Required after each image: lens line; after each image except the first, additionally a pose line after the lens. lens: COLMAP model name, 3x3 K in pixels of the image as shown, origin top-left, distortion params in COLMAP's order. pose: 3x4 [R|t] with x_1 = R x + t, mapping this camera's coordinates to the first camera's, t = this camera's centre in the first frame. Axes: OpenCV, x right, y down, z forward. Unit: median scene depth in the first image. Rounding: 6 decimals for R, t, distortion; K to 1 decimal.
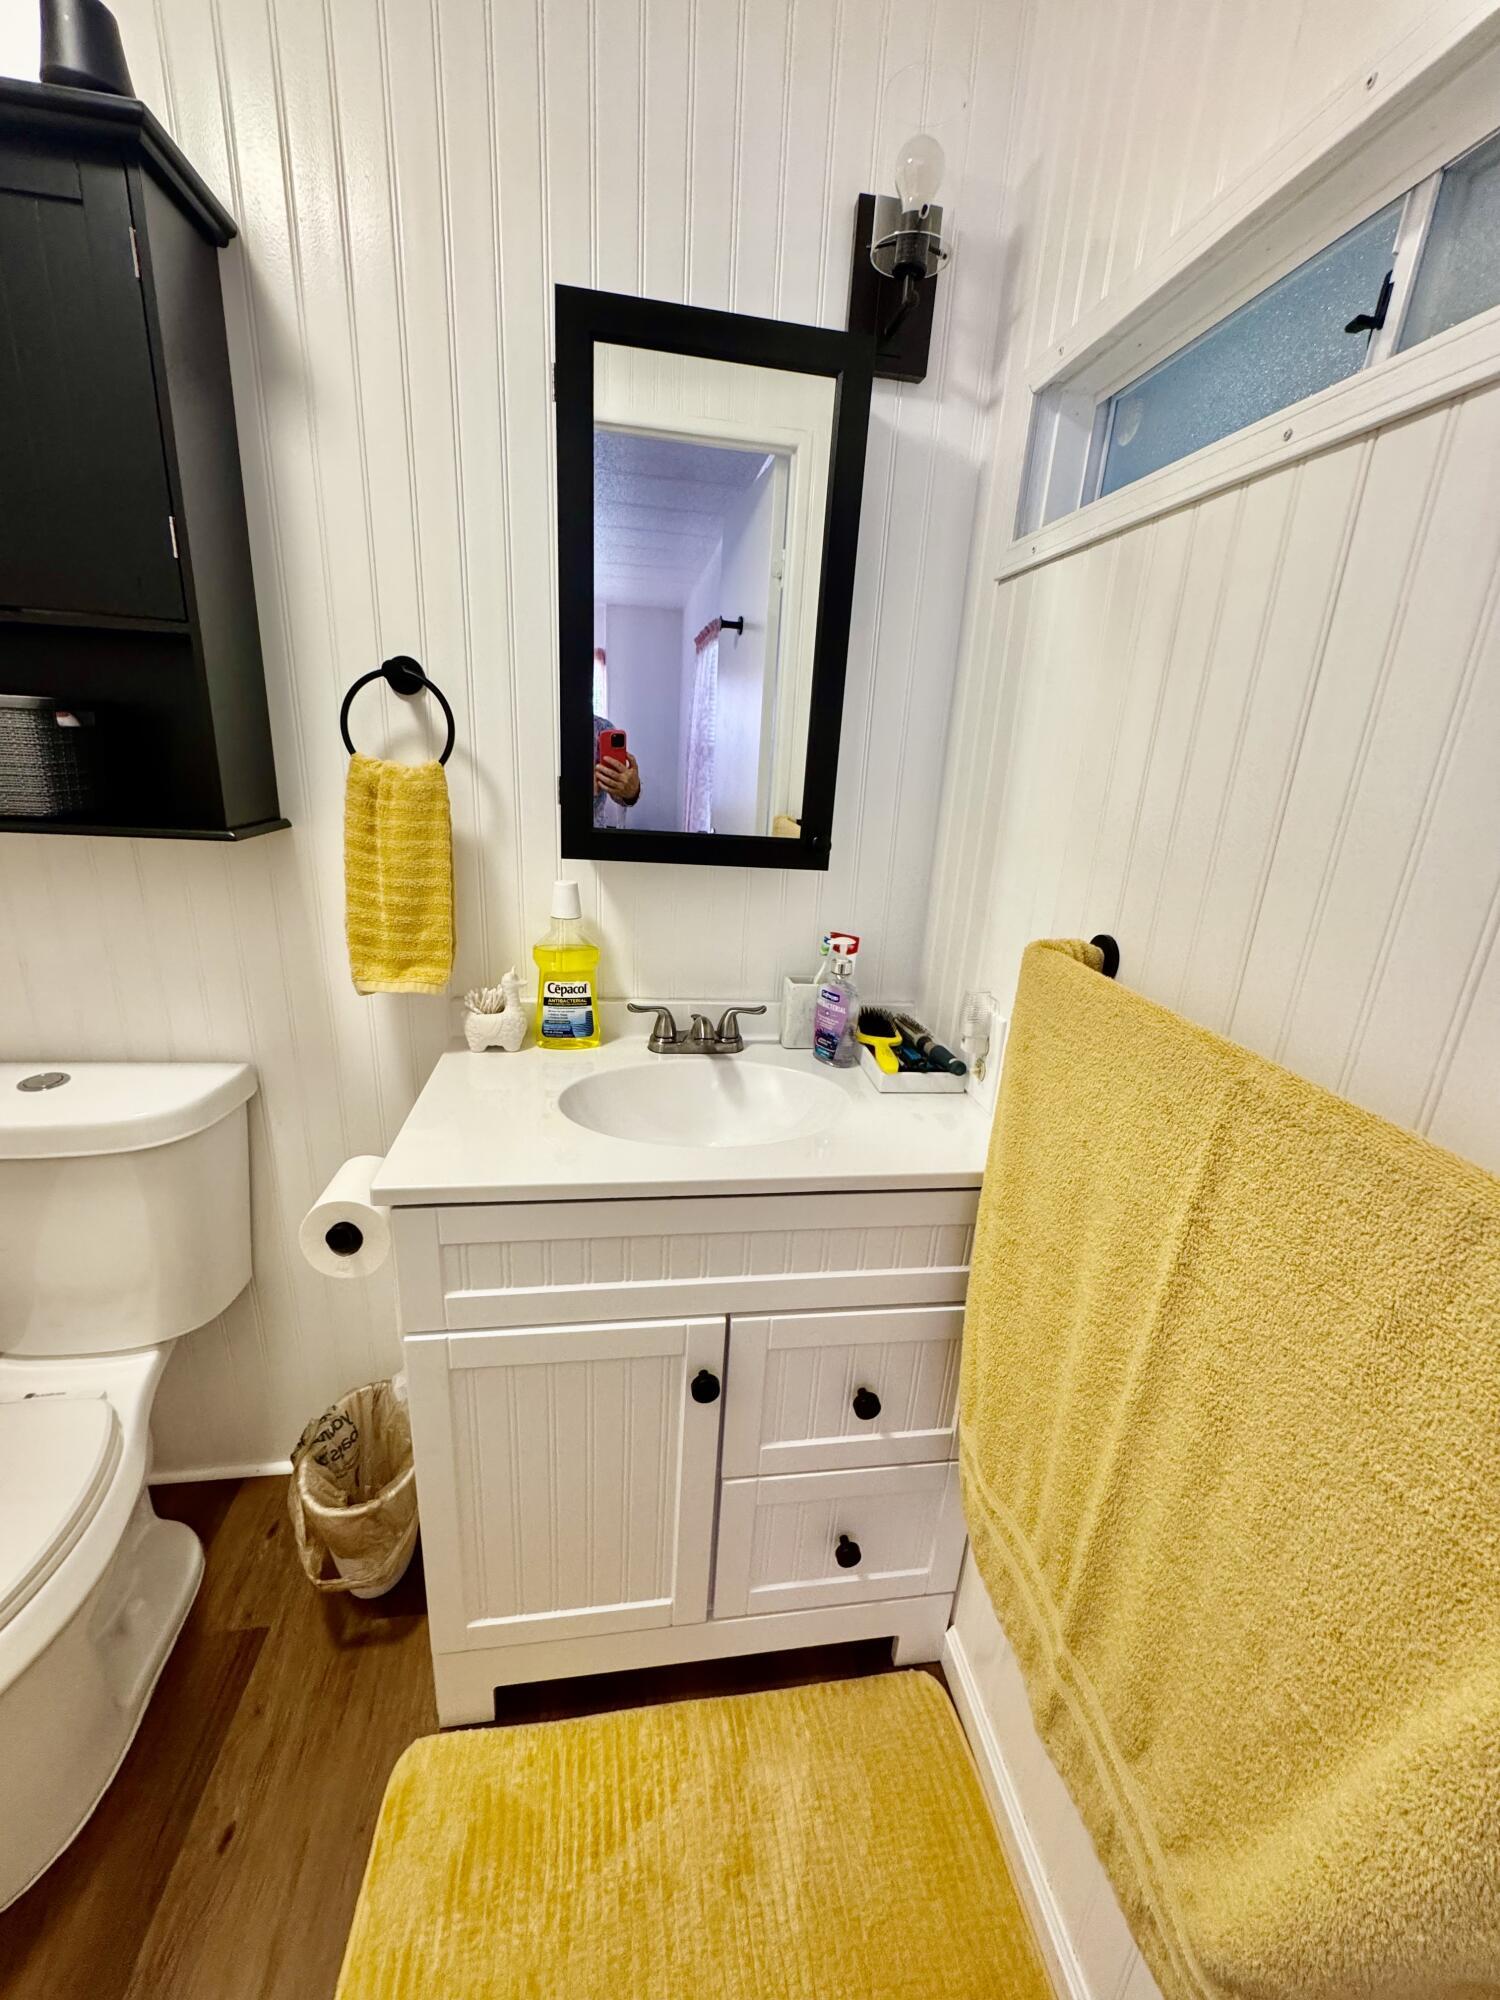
lens RADIAL K [[802.1, 0, 751.6], [0, 802.1, 1002.6], [0, 0, 1]] dist [-0.002363, -0.000074]
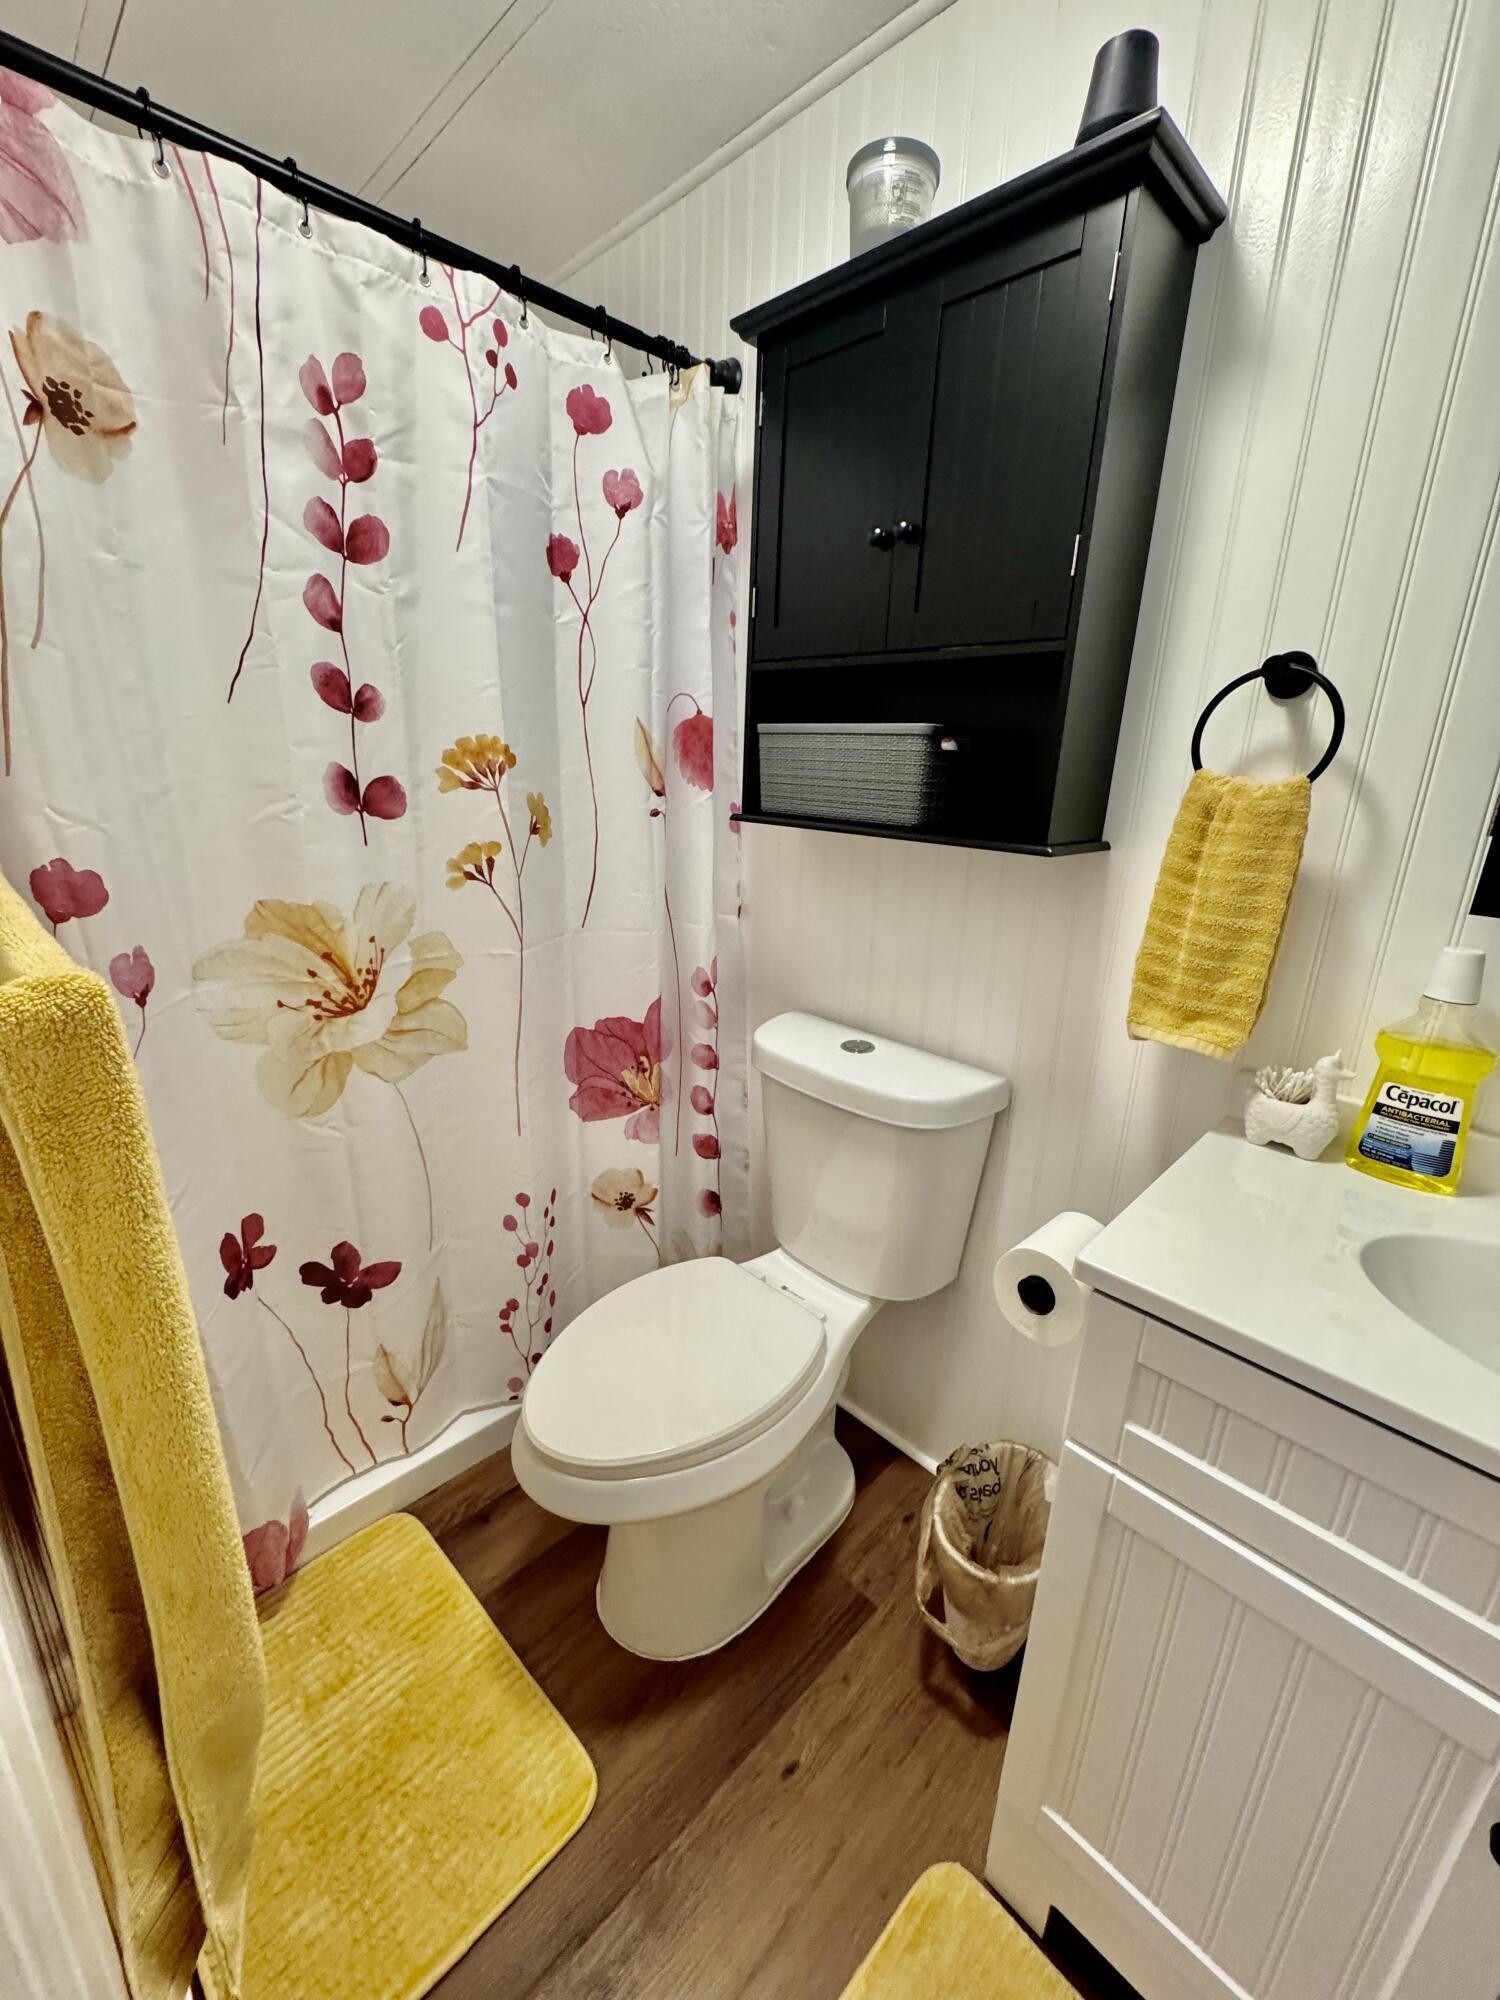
lens RADIAL K [[802.1, 0, 751.6], [0, 802.1, 1002.6], [0, 0, 1]] dist [-0.002363, -0.000074]
pose [[0.590719, 0.199127, -0.781920, -0.048355], [-0.247581, 0.967055, 0.059233, 0.003513], [0.767955, 0.158598, 0.620558, 0.115945]]
